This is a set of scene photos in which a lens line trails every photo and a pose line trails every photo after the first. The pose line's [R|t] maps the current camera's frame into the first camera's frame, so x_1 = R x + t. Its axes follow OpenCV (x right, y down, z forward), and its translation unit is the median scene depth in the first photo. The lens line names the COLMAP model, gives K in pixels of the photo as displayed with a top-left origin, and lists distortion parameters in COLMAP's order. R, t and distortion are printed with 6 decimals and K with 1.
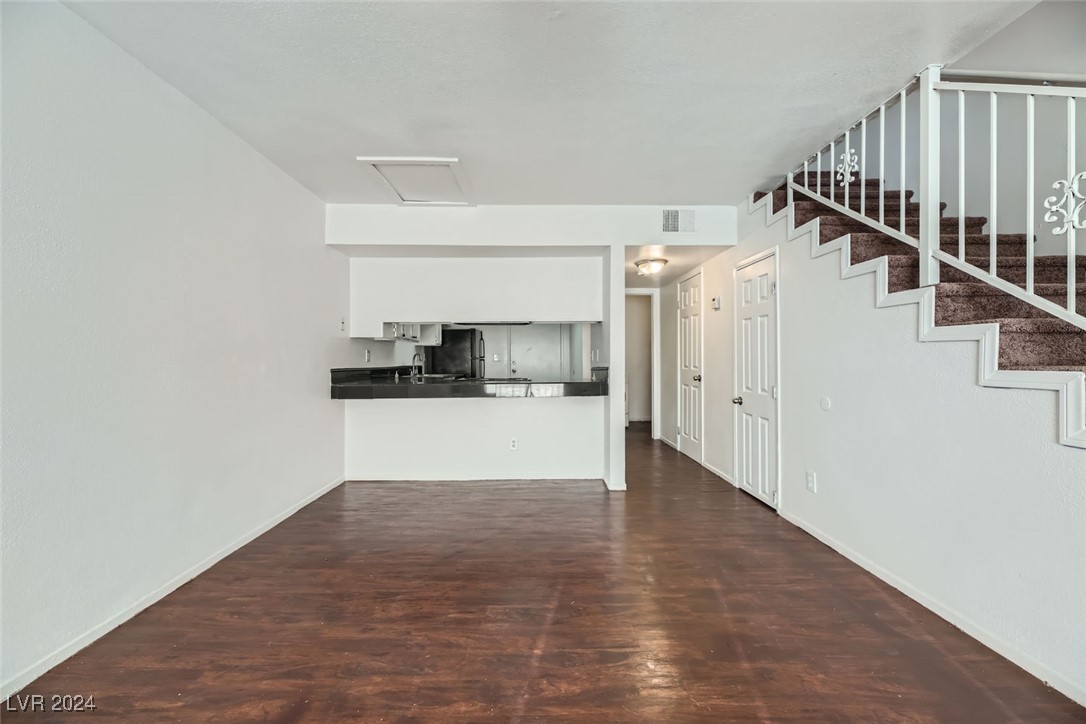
lens RADIAL K [[442.5, 0, 537.9], [0, 442.5, 361.7], [0, 0, 1]] dist [-0.000370, 0.000163]
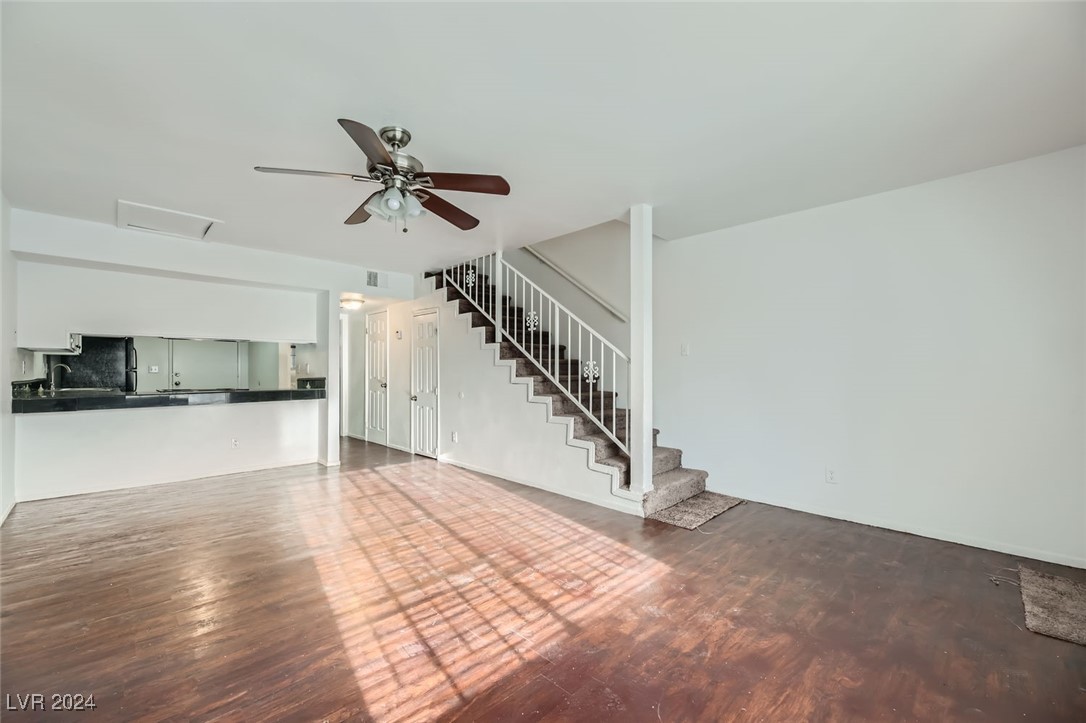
lens RADIAL K [[442.5, 0, 550.4], [0, 442.5, 370.6], [0, 0, 1]] dist [-0.000370, 0.000163]
pose [[0.716618, 0.005885, 0.697441, -0.368162], [-0.001358, 0.999974, -0.007042, -0.002088], [-0.697465, 0.004099, 0.716607, -0.578573]]
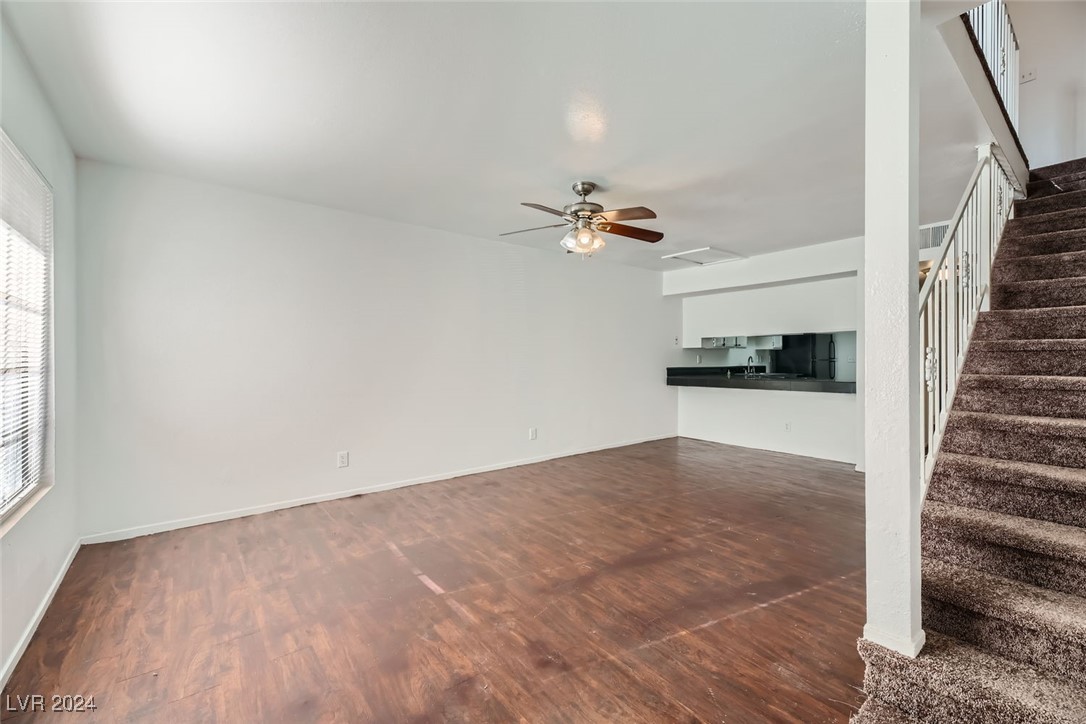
lens RADIAL K [[442.5, 0, 536.4], [0, 442.5, 357.4], [0, 0, 1]] dist [-0.000370, 0.000163]
pose [[0.613098, 0.004816, -0.789992, 0.718574], [-0.006261, 0.999980, 0.001238, -0.026952], [0.789982, 0.004187, 0.613116, -0.563197]]
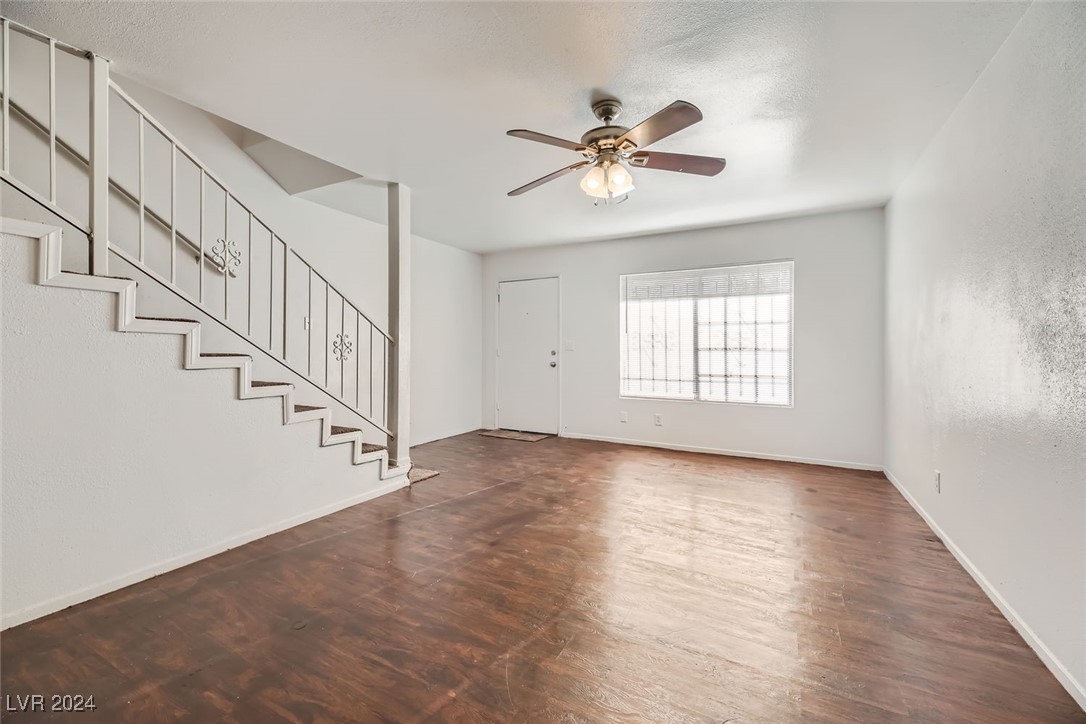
lens RADIAL K [[442.5, 0, 540.8], [0, 442.5, 354.8], [0, 0, 1]] dist [-0.000370, 0.000163]
pose [[-0.880248, 0.002501, 0.474507, -0.293477], [0.004439, 0.999986, 0.002964, 0.006093], [-0.474493, 0.004716, -0.880247, 0.886375]]
